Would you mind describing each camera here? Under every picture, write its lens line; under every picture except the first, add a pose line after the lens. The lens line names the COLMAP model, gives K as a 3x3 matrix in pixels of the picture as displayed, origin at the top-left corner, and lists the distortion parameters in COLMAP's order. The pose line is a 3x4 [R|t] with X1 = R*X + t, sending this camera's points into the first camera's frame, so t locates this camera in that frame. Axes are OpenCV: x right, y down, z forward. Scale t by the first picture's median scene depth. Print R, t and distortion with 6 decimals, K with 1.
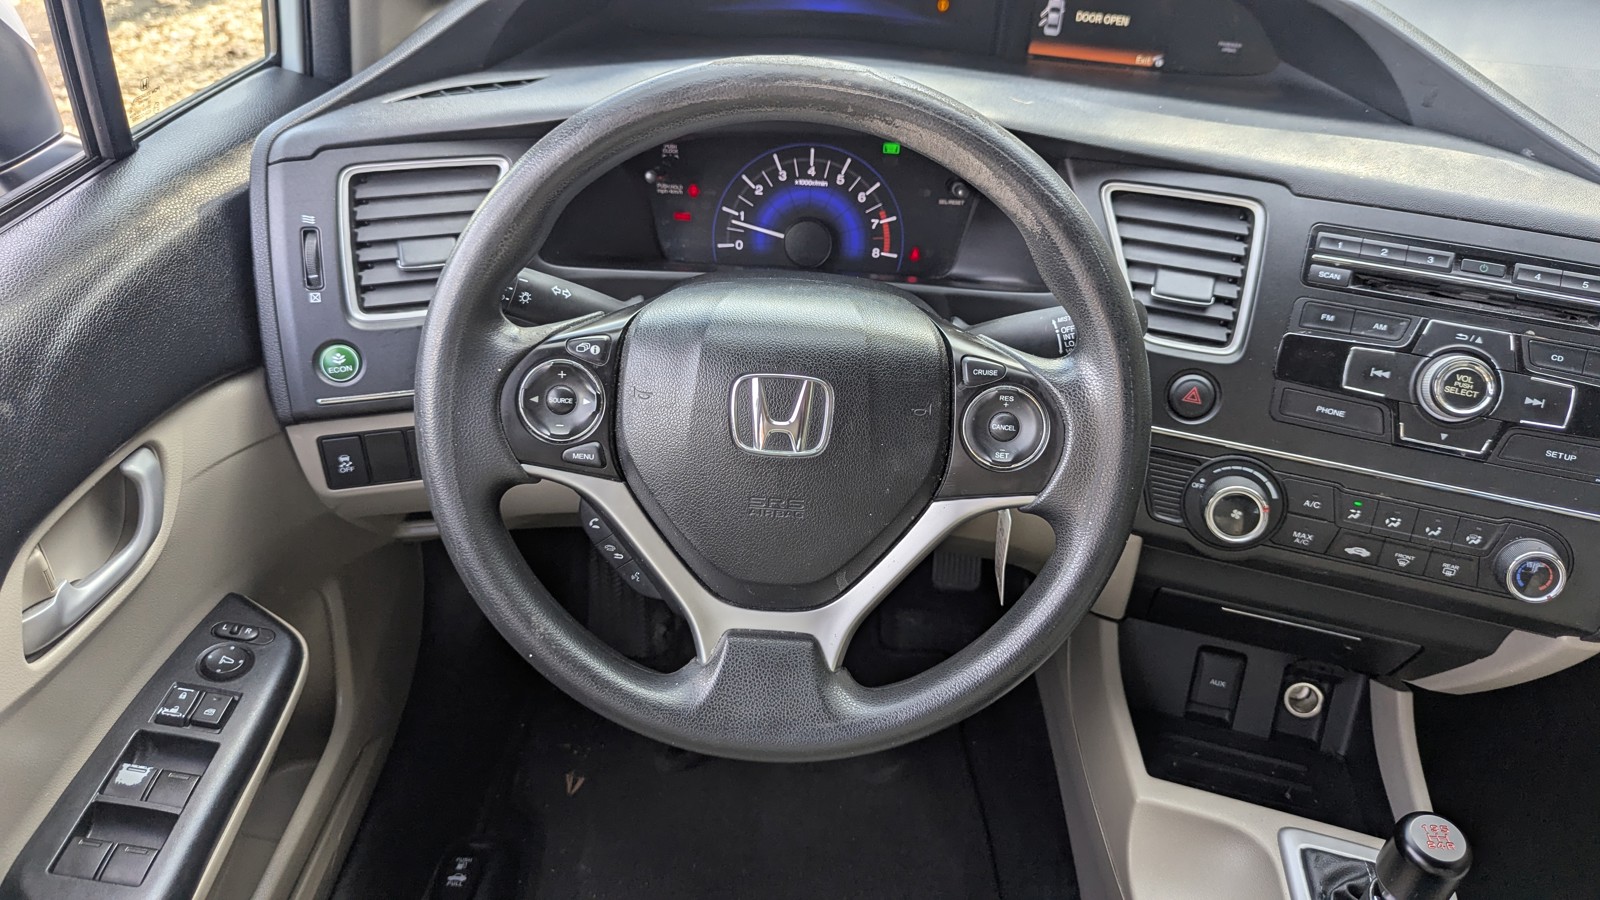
lens RADIAL K [[1142.0, 0, 796.2], [0, 1142.0, 577.8], [0, 0, 1]] dist [0.029813, -0.054126]
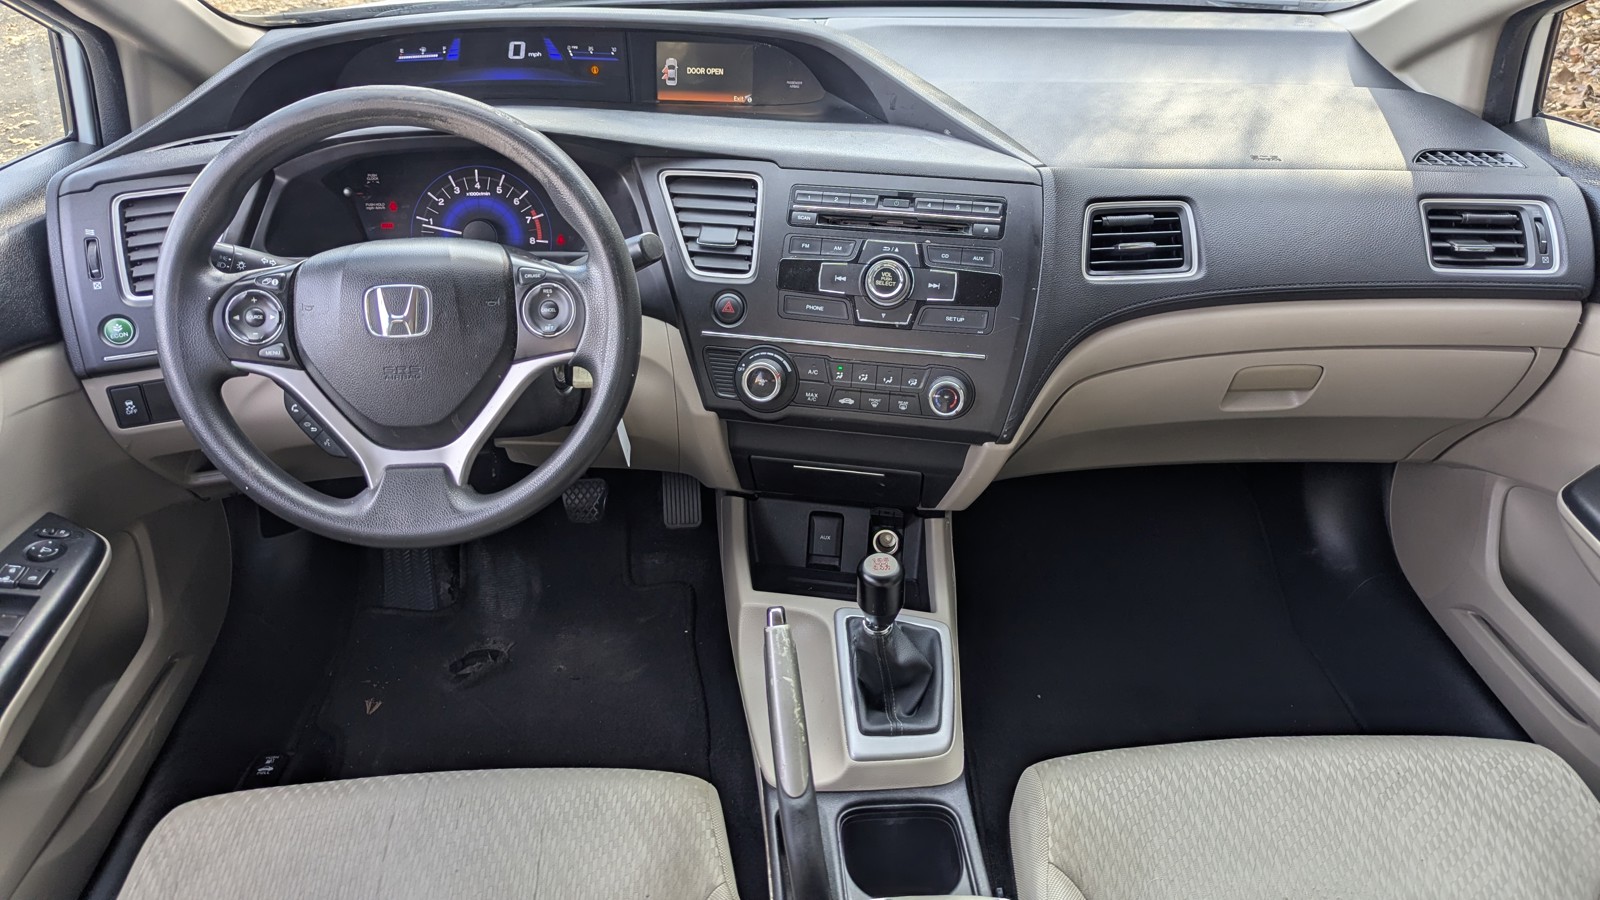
lens RADIAL K [[1142.0, 0, 796.2], [0, 1142.0, 577.8], [0, 0, 1]] dist [0.029813, -0.054126]
pose [[0.992392, -0.094030, 0.079480, 0.291066], [0.099773, 0.992425, -0.071679, 0.303367], [-0.072138, 0.079064, 0.994256, -0.437243]]
